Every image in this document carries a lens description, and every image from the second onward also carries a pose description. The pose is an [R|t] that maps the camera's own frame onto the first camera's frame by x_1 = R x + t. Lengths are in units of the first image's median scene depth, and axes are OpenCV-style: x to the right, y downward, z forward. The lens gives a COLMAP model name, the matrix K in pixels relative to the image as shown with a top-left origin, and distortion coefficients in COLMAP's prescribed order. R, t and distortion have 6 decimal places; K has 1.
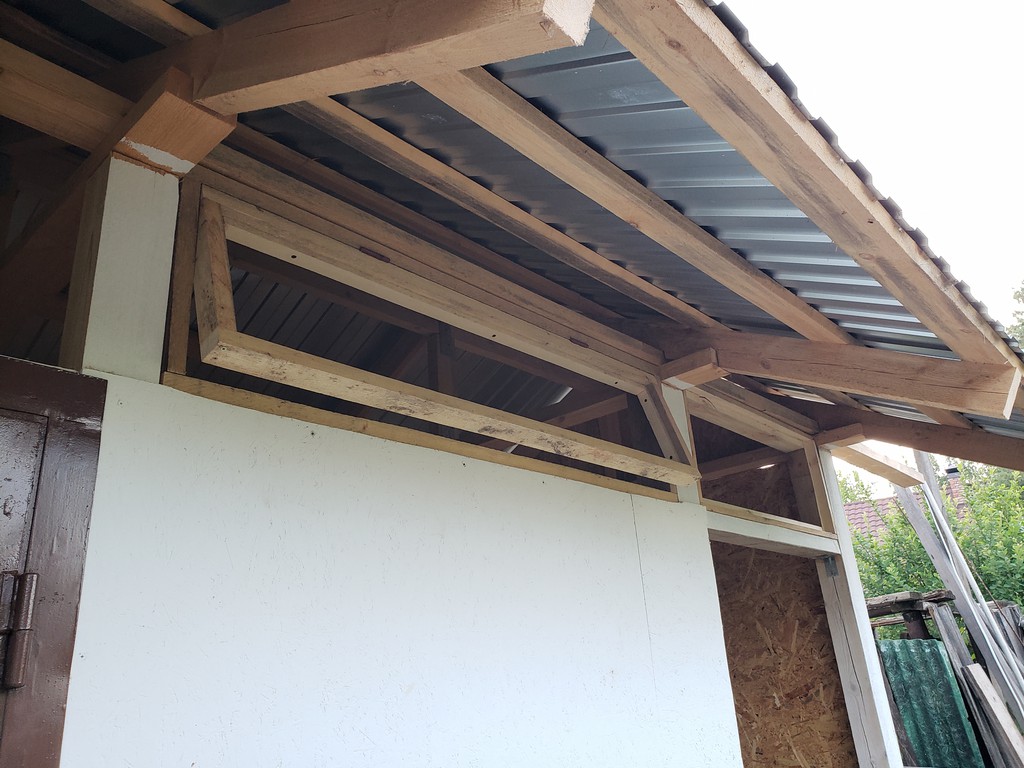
lens RADIAL K [[790.3, 0, 512.0], [0, 790.3, 384.0], [0, 0, 1]] dist [0.000886, 0.001834]
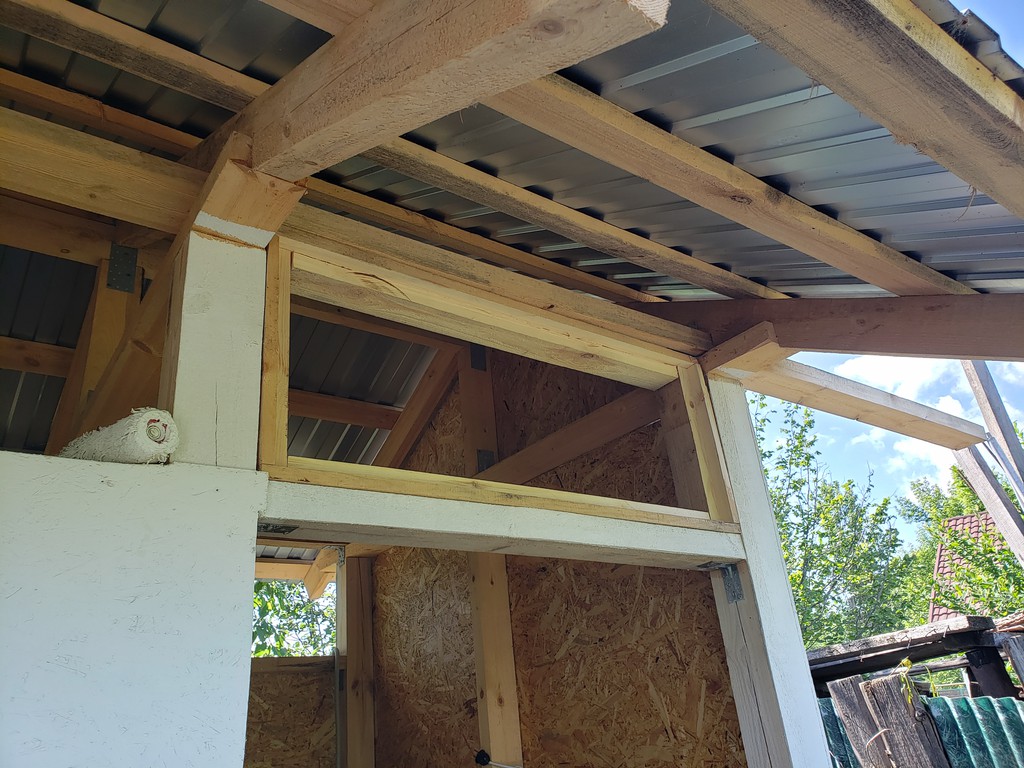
lens RADIAL K [[765.3, 0, 512.0], [0, 765.3, 384.0], [0, 0, 1]] dist [0.000914, -0.001700]
pose [[0.977700, -0.097173, -0.186171, 0.344035], [0.088319, 0.994556, -0.055291, 0.102618], [0.190531, 0.037615, 0.980960, 0.416050]]
